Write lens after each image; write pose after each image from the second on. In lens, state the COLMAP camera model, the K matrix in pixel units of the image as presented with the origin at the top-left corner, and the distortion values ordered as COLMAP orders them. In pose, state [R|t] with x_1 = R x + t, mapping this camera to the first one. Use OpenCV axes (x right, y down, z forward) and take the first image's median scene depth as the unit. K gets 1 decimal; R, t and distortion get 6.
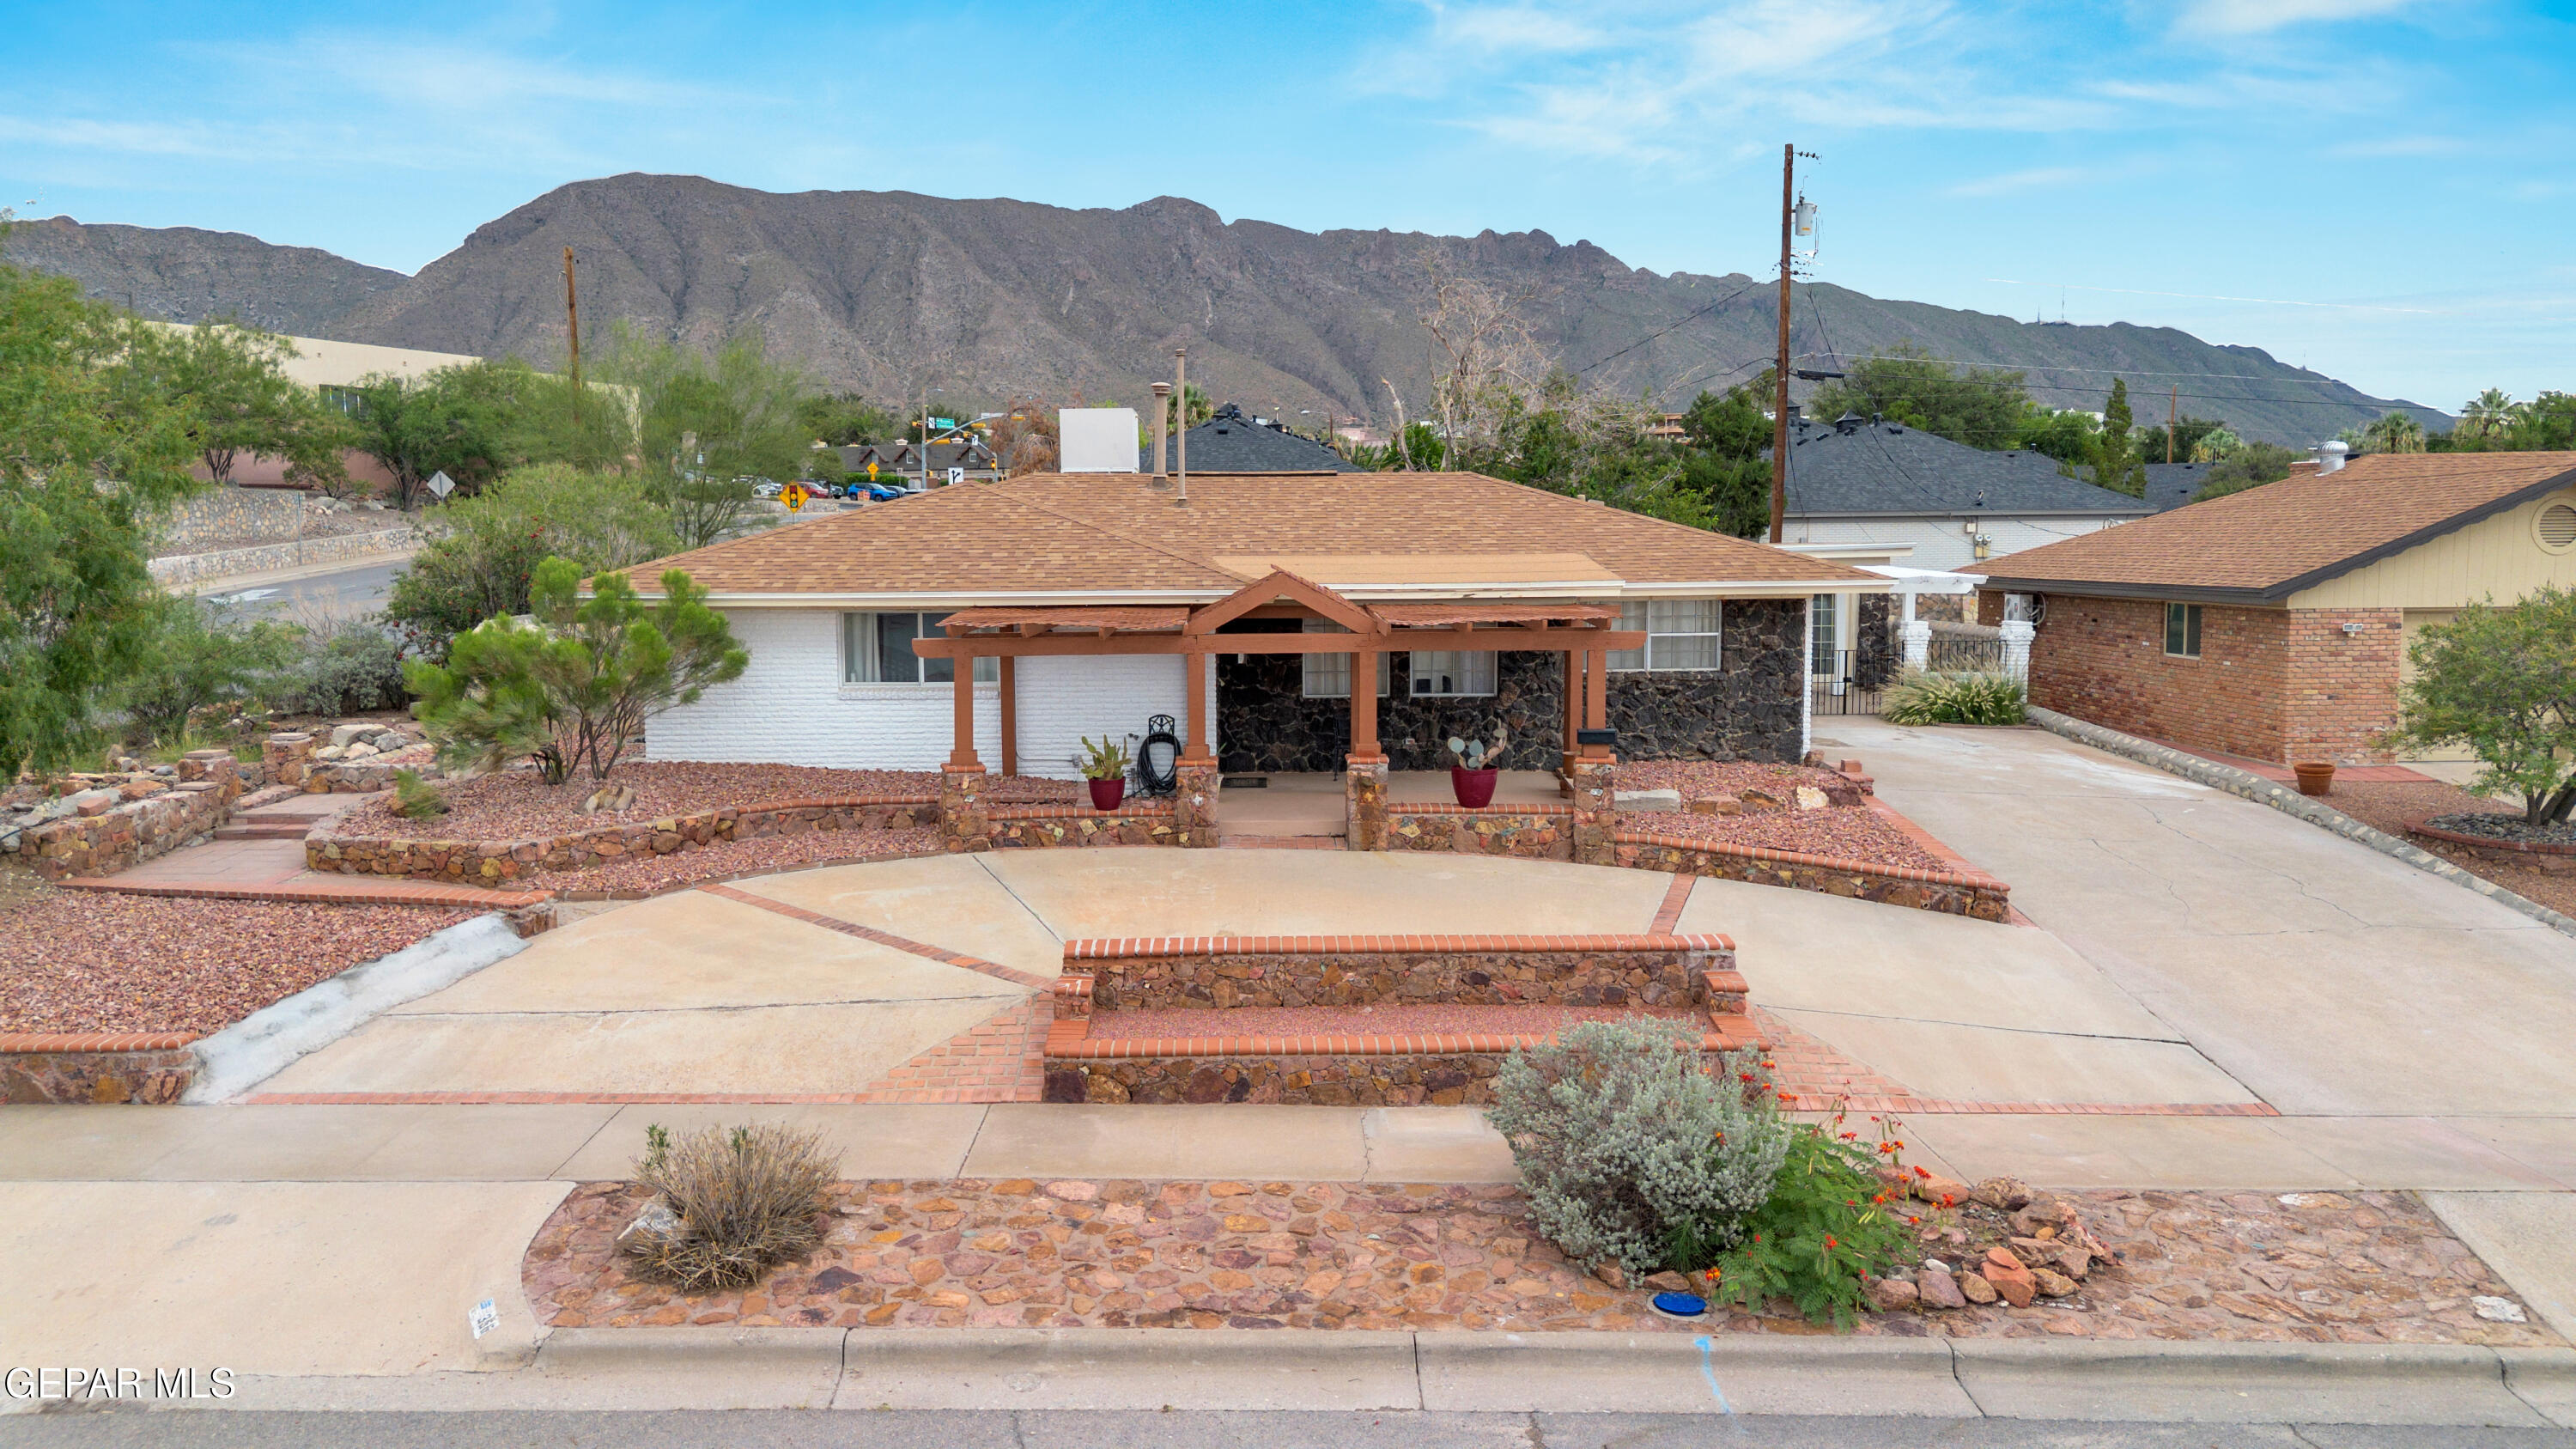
lens RADIAL K [[1817.5, 0, 1281.5], [0, 1817.5, 718.9], [0, 0, 1]] dist [0.051290, -0.043533]
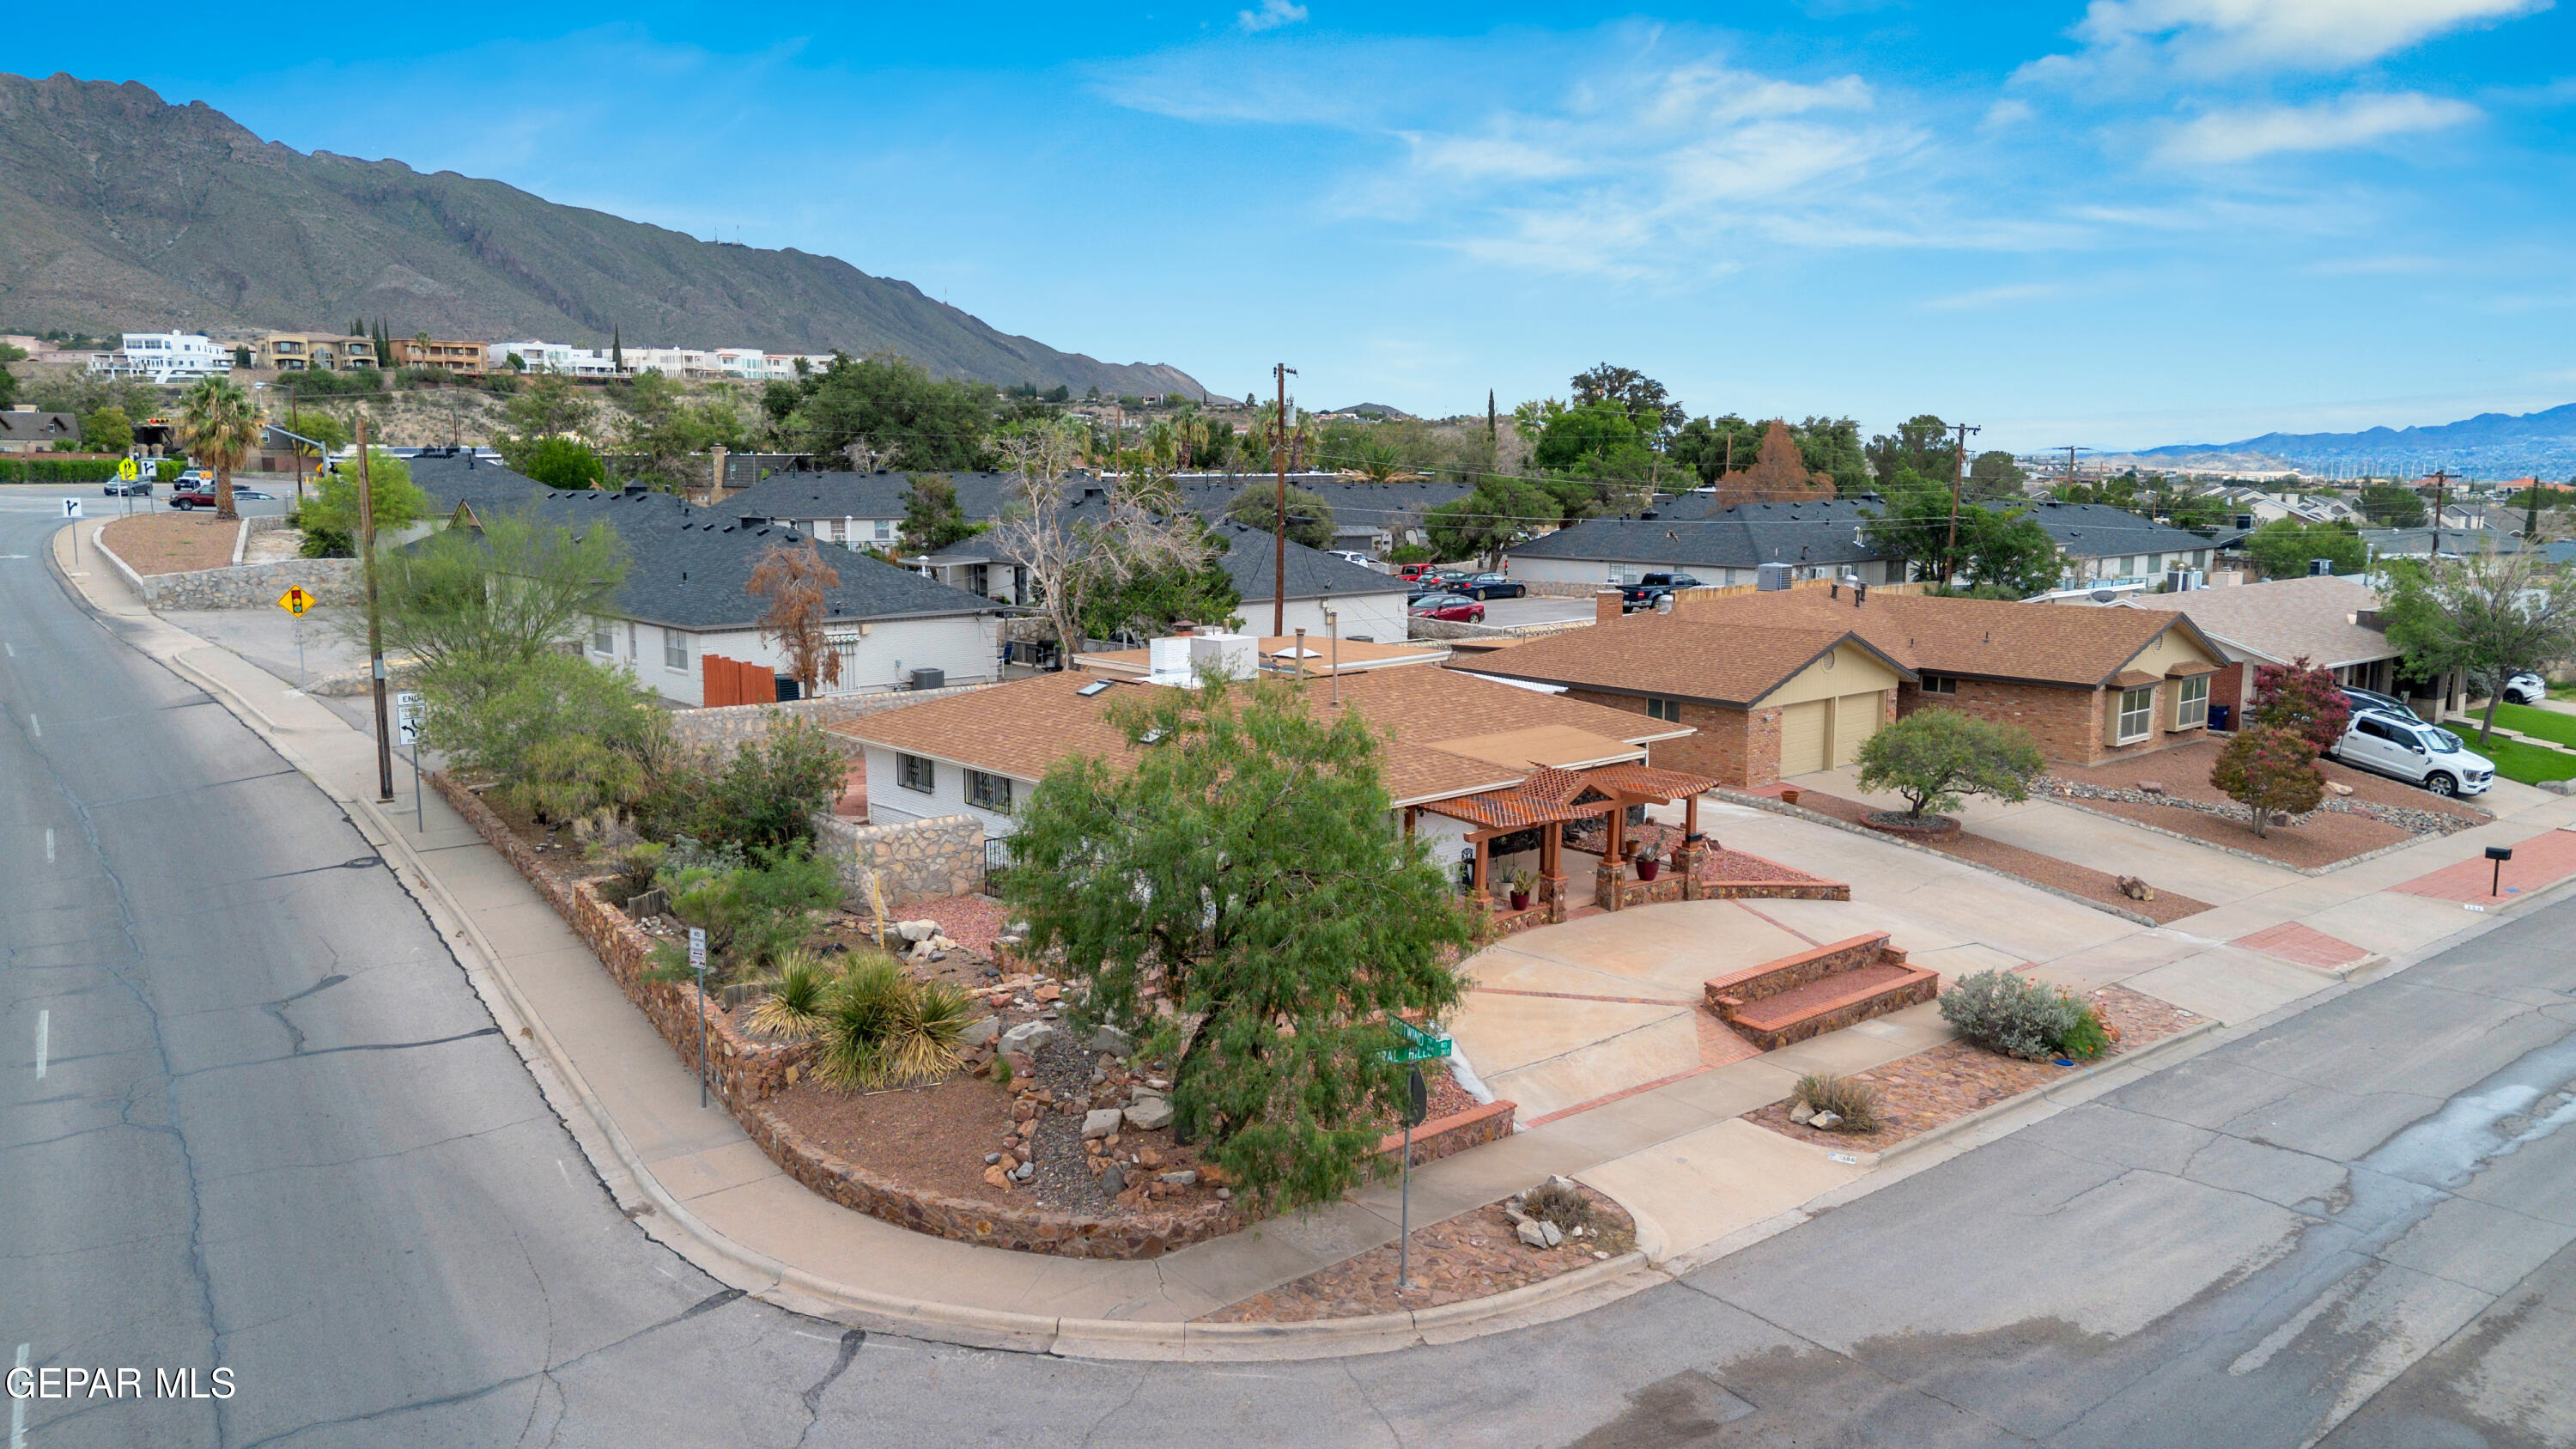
lens RADIAL K [[1817.5, 0, 1279.0], [0, 1817.5, 720.4], [0, 0, 1]] dist [0.051290, -0.043533]
pose [[0.776606, -0.088096, 0.623796, -0.170287], [0.057914, 0.995965, 0.068554, -0.033869], [-0.627318, -0.017113, 0.778575, -0.033737]]
